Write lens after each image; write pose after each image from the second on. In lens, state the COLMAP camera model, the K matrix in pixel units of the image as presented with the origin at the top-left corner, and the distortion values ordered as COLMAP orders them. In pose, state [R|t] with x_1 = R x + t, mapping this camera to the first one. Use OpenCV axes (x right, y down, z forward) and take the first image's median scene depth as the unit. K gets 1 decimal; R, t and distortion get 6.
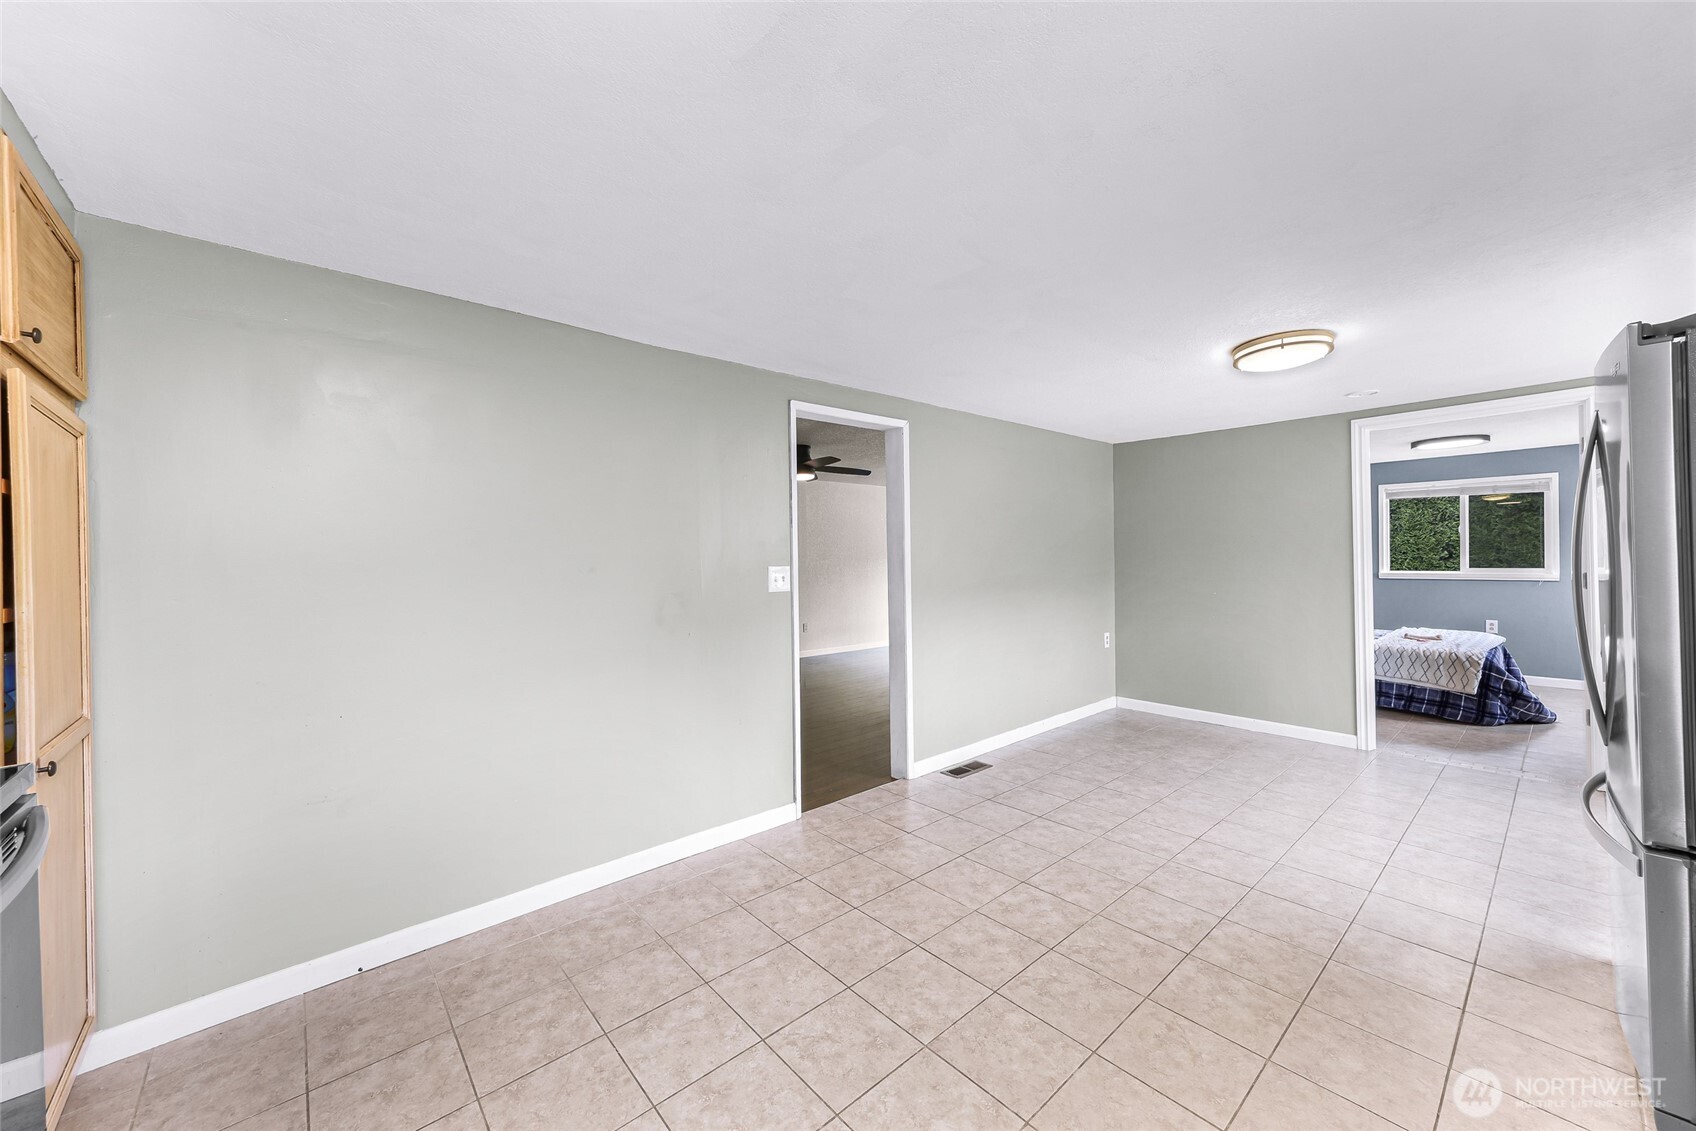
lens RADIAL K [[633.8, 0, 847.7], [0, 633.8, 554.2], [0, 0, 1]] dist [0.000259, -0.000002]
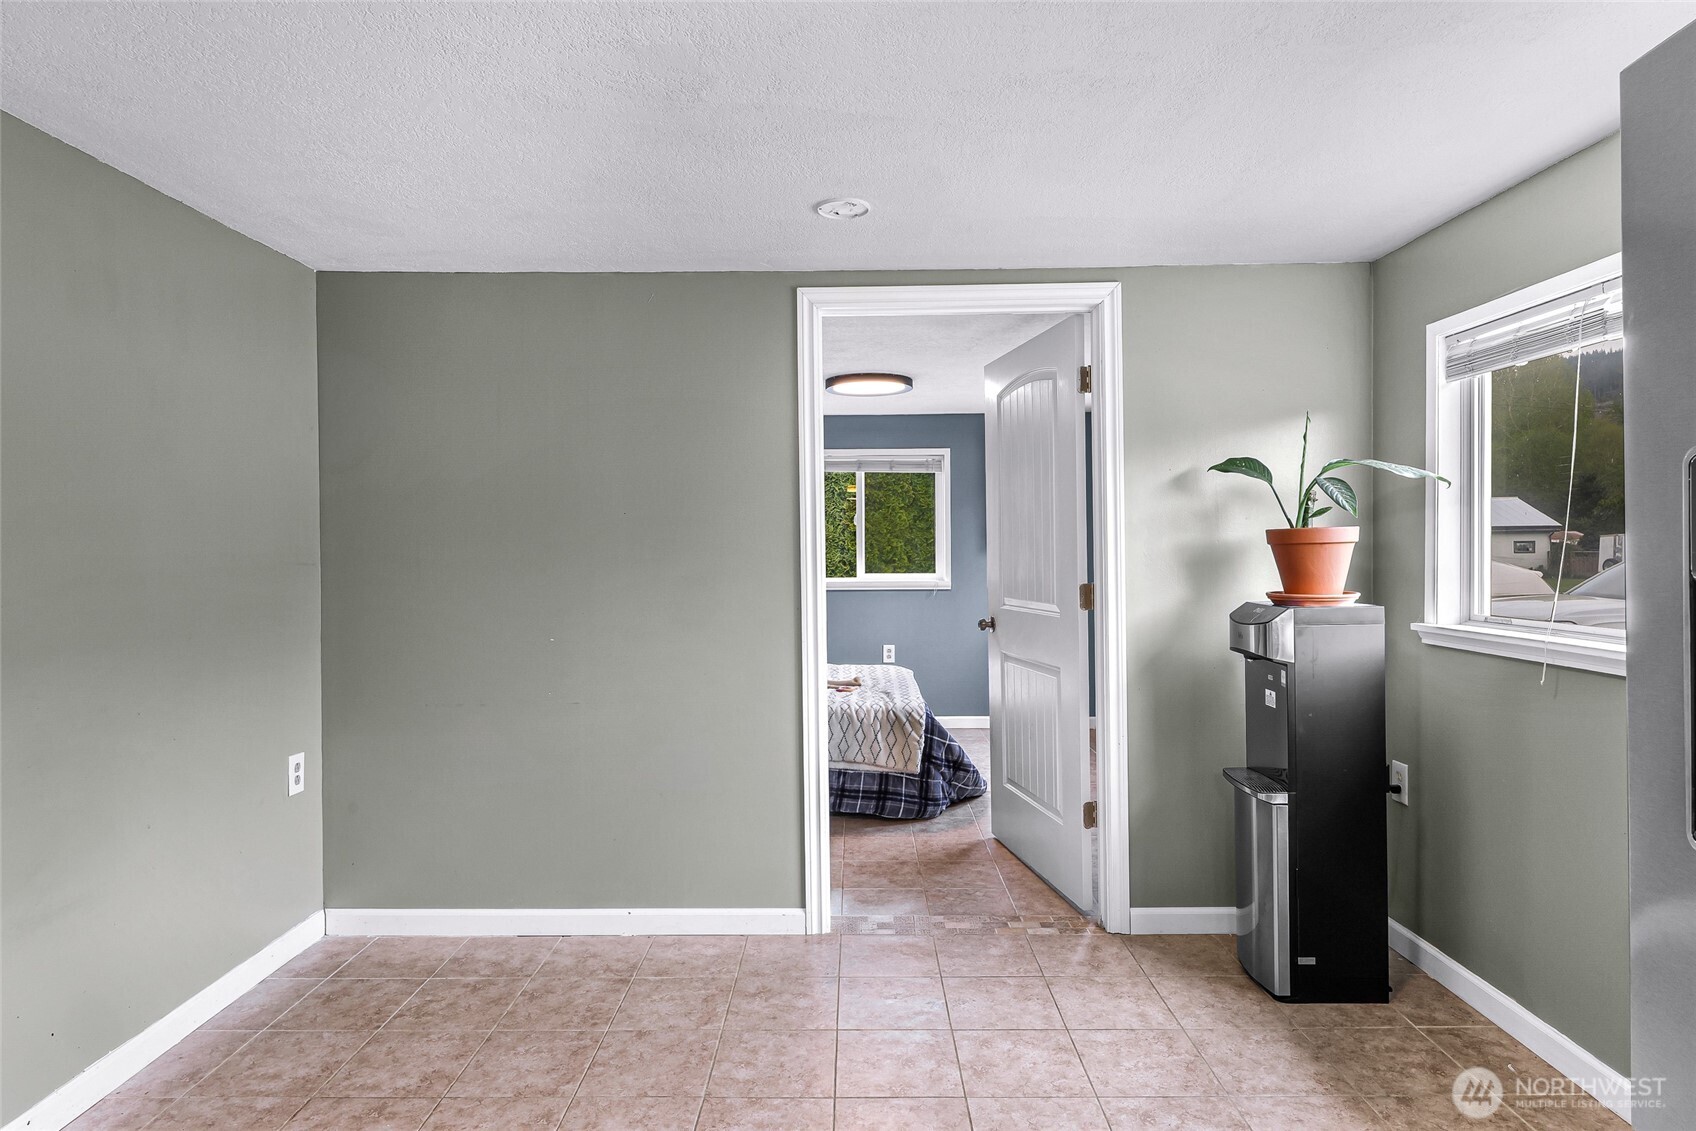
lens RADIAL K [[965.1, 0, 848.0], [0, 965.1, 555.3], [0, 0, 1]] dist [0.004094, 0.000955]
pose [[0.668961, 0.003387, 0.743289, 0.215602], [-0.004549, 0.999990, -0.000463, 0.002642], [-0.743283, -0.003071, 0.668970, 0.395355]]
